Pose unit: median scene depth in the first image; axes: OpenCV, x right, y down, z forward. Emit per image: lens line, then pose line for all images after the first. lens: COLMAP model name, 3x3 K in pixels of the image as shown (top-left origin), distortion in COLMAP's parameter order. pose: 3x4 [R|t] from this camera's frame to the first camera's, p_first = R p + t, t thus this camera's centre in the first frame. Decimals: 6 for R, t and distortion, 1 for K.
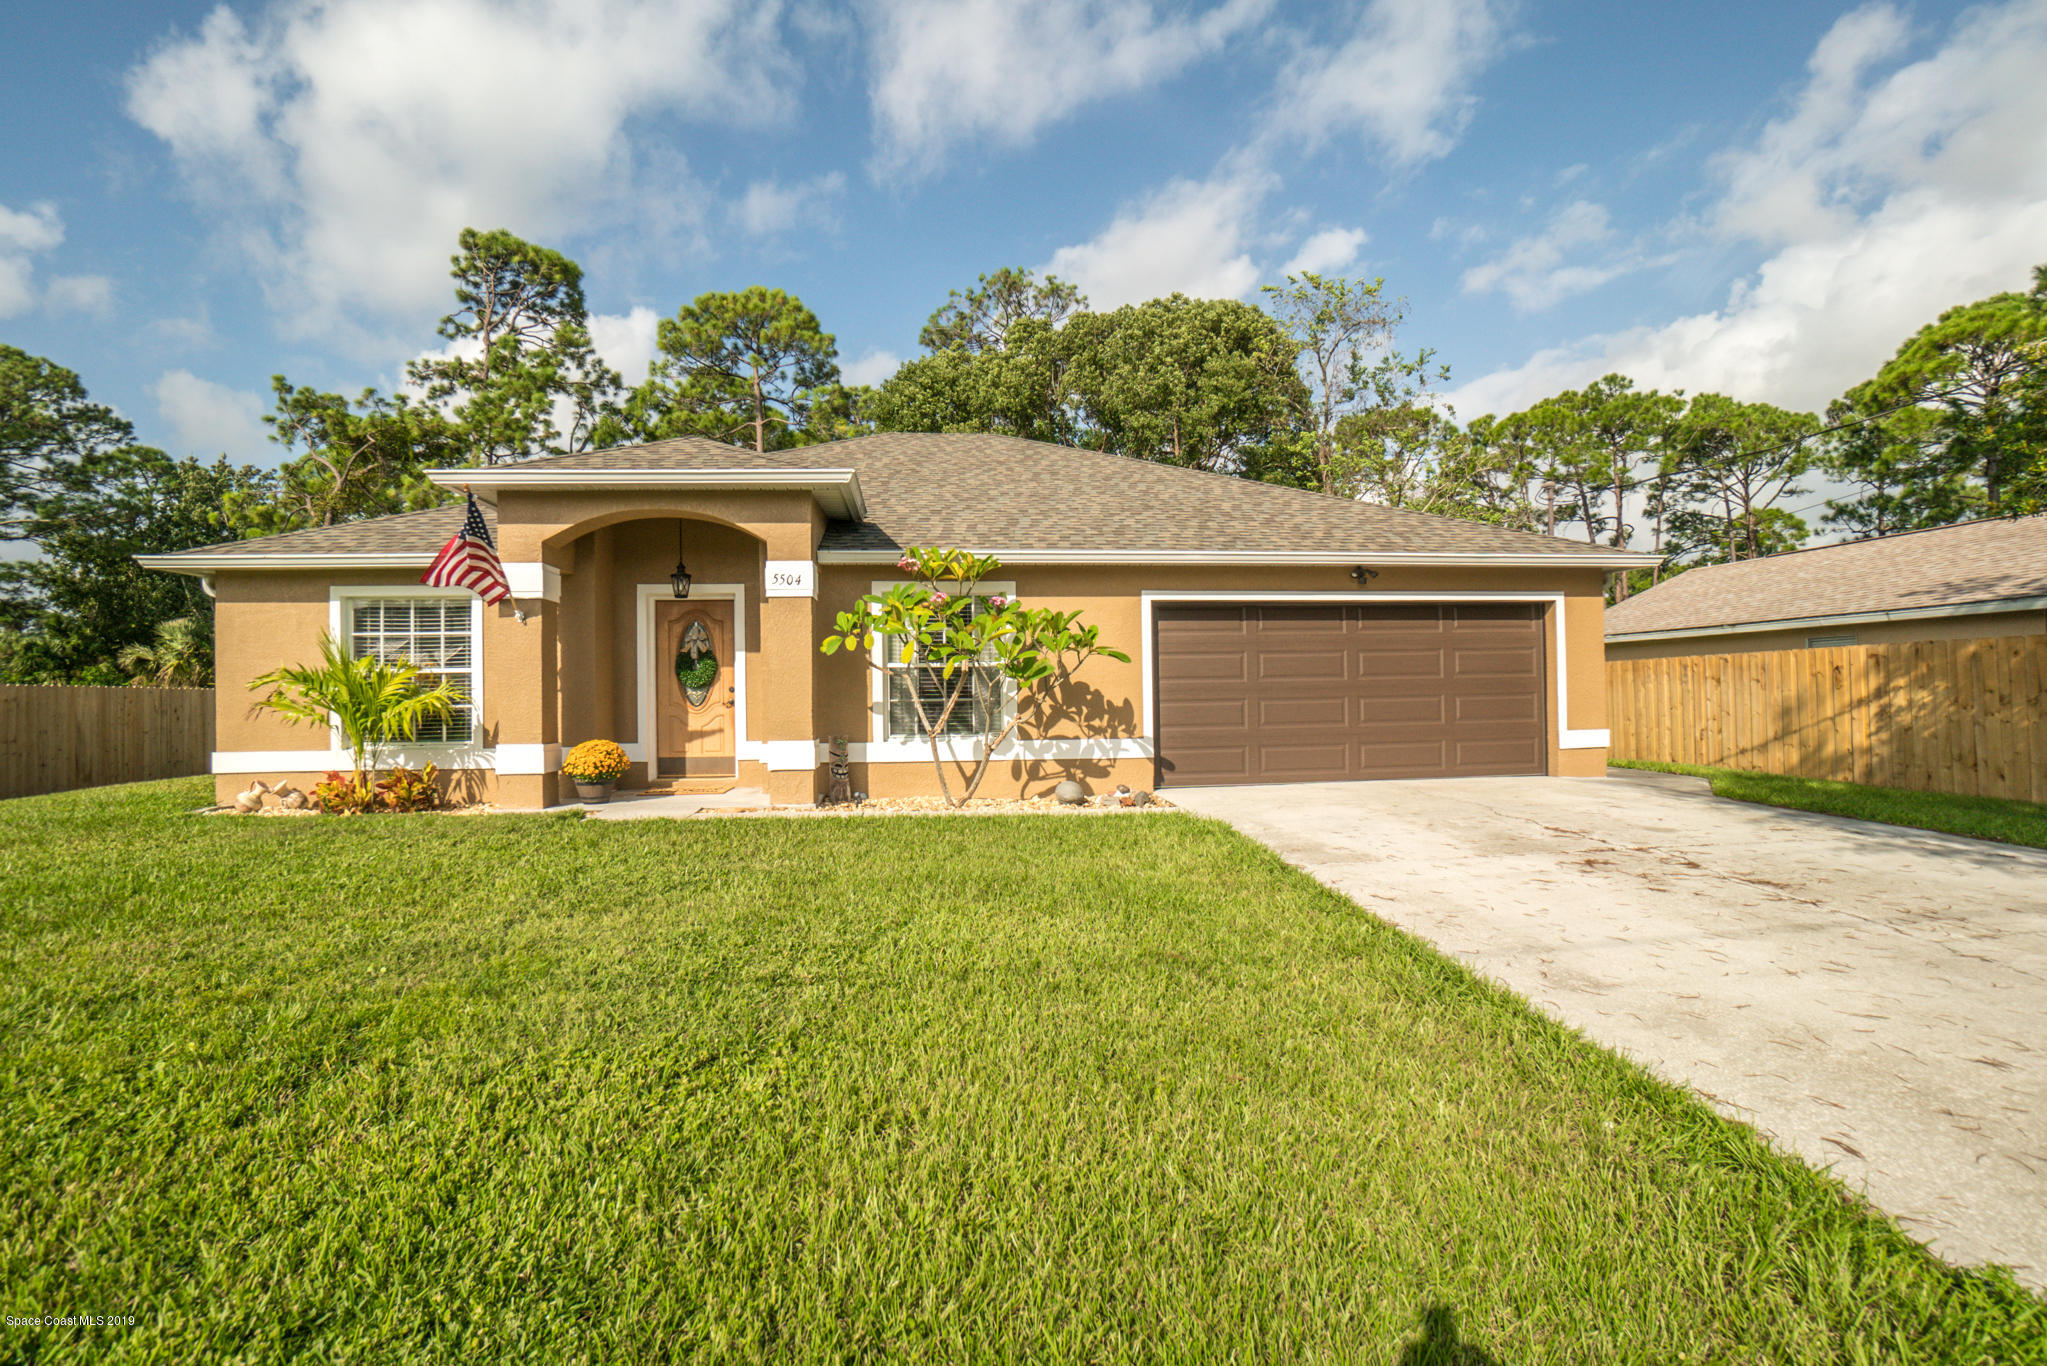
lens RADIAL K [[922.2, 0, 1003.5], [0, 922.2, 671.6], [0, 0, 1]] dist [-0.021062, -0.000018]
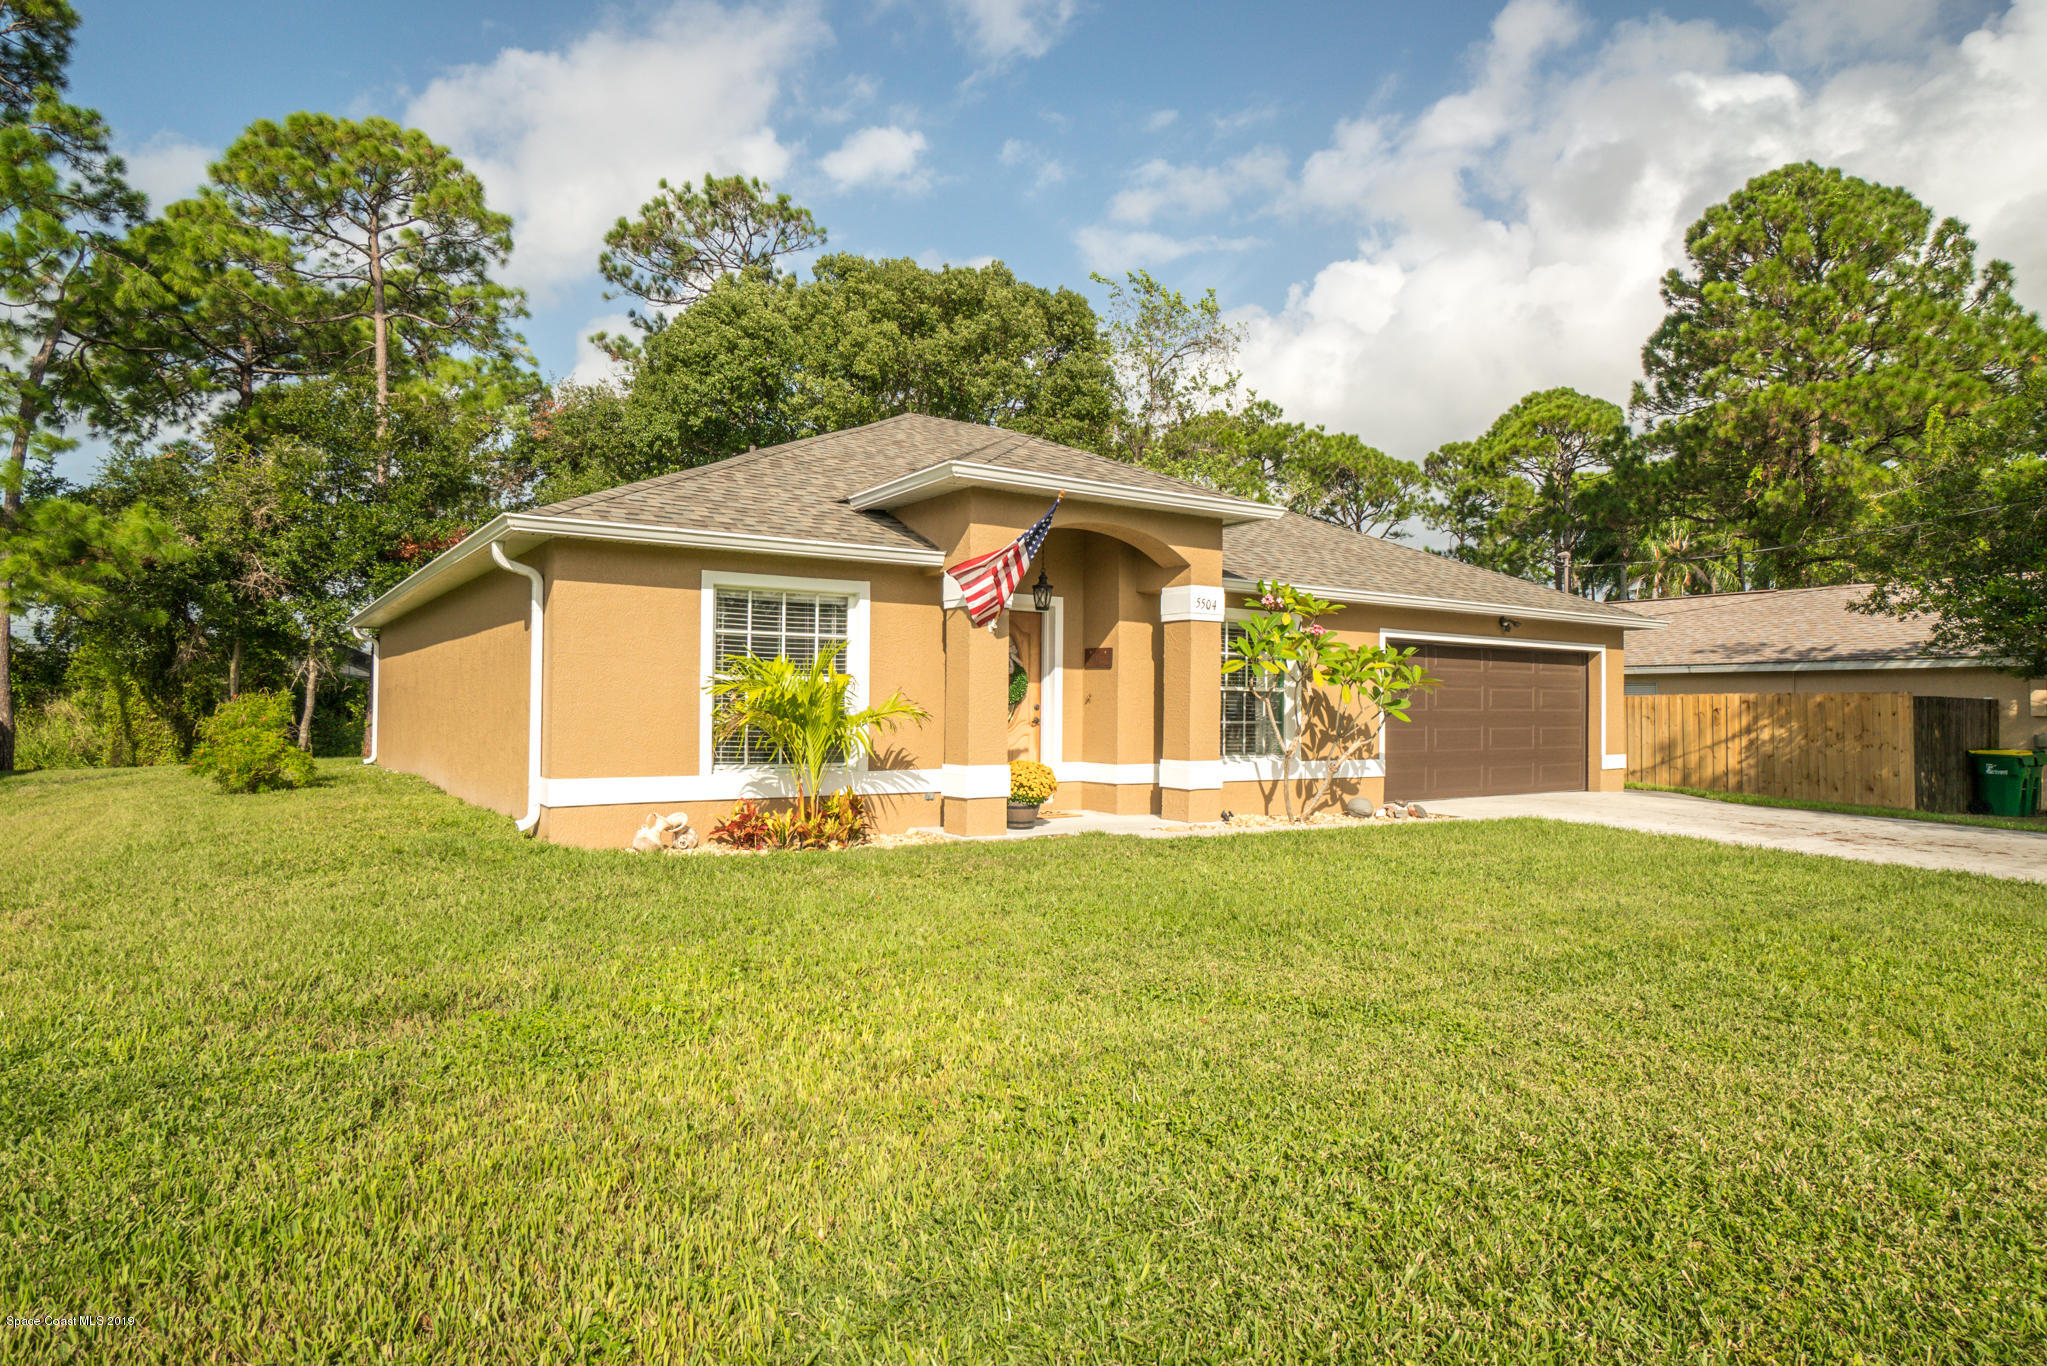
lens RADIAL K [[1173.0, 0, 1031.2], [0, 1173.0, 696.3], [0, 0, 1]] dist [0.018816, 0.000645]
pose [[0.879130, 0.027469, 0.475789, -0.894437], [-0.032329, 0.999475, 0.002032, 0.006350], [-0.475484, -0.017169, 0.879557, -0.056141]]
